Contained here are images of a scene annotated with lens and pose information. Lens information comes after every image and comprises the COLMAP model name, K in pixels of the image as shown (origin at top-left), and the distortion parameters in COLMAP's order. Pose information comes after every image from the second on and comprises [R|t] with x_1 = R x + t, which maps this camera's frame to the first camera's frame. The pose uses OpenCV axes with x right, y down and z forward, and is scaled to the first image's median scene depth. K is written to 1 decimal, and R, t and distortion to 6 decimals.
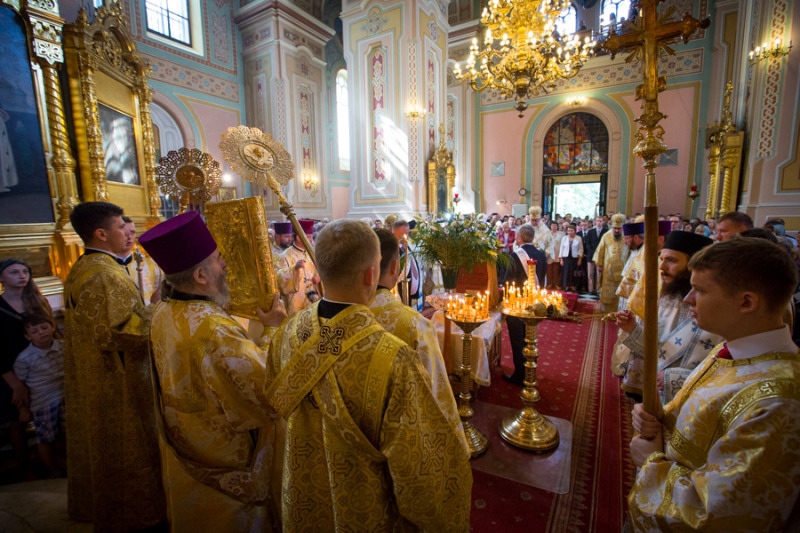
lens RADIAL K [[368.1, 0, 400.7], [0, 368.1, 262.8], [0, 0, 1]] dist [-0.032197, 0.007222]
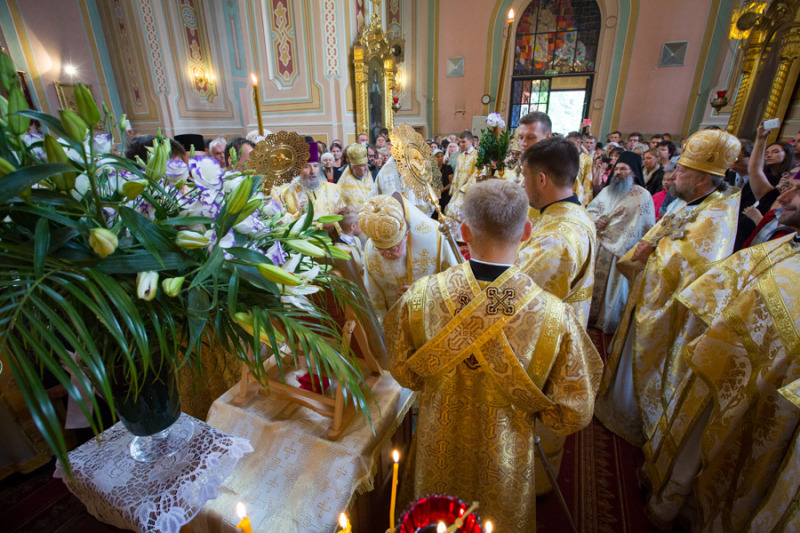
lens RADIAL K [[368.1, 0, 402.1], [0, 368.1, 266.2], [0, 0, 1]] dist [-0.032197, 0.007222]
pose [[0.994981, -0.022856, 0.097419, 0.076625], [0.000311, 0.974265, 0.225404, -0.024232], [-0.100064, -0.224242, 0.969383, 0.198840]]
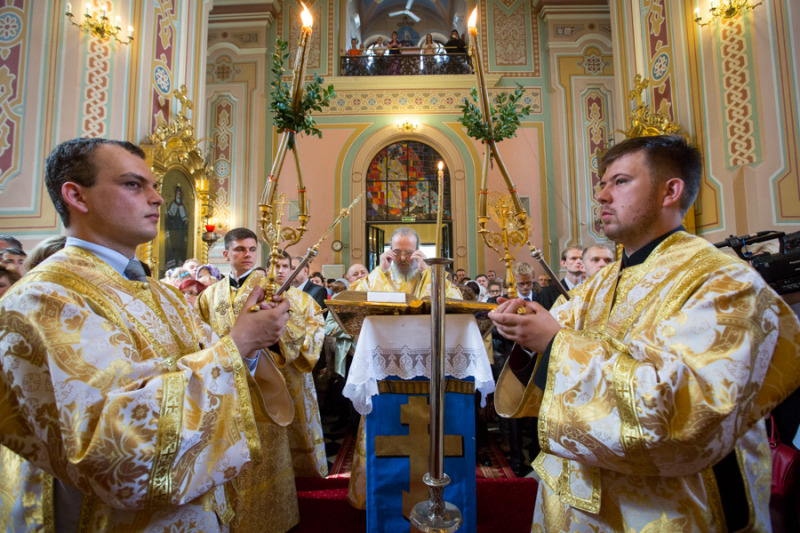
lens RADIAL K [[368.1, 0, 398.4], [0, 368.1, 266.5], [0, 0, 1]] dist [-0.032197, 0.007222]
pose [[0.875930, 0.045214, 0.480315, 0.125977], [0.056367, 0.979188, -0.194969, -0.025121], [-0.479134, 0.197853, 0.855152, 0.433330]]
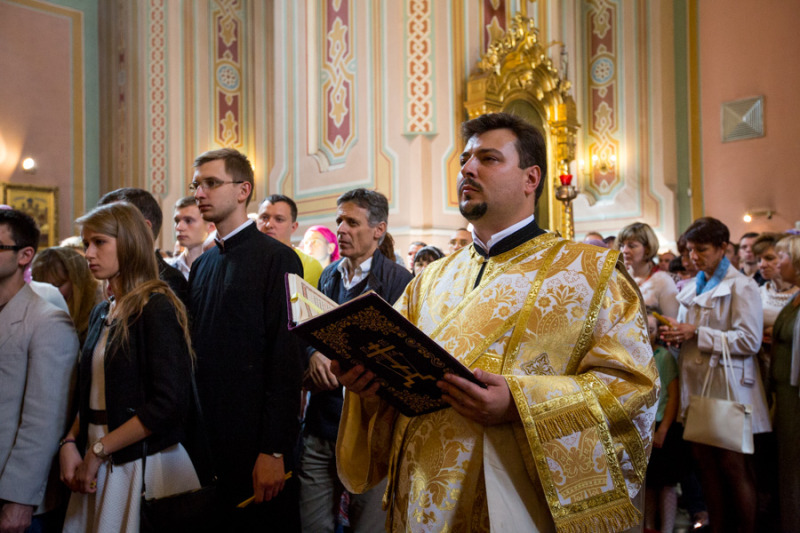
lens RADIAL K [[739.1, 0, 399.2], [0, 739.1, 263.8], [0, 0, 1]] dist [0.047649, 0.000000]
pose [[0.961449, 0.000649, -0.274983, 0.170409], [-0.045775, 0.986423, -0.157719, -0.004437], [0.271147, 0.164226, 0.948425, 0.328053]]
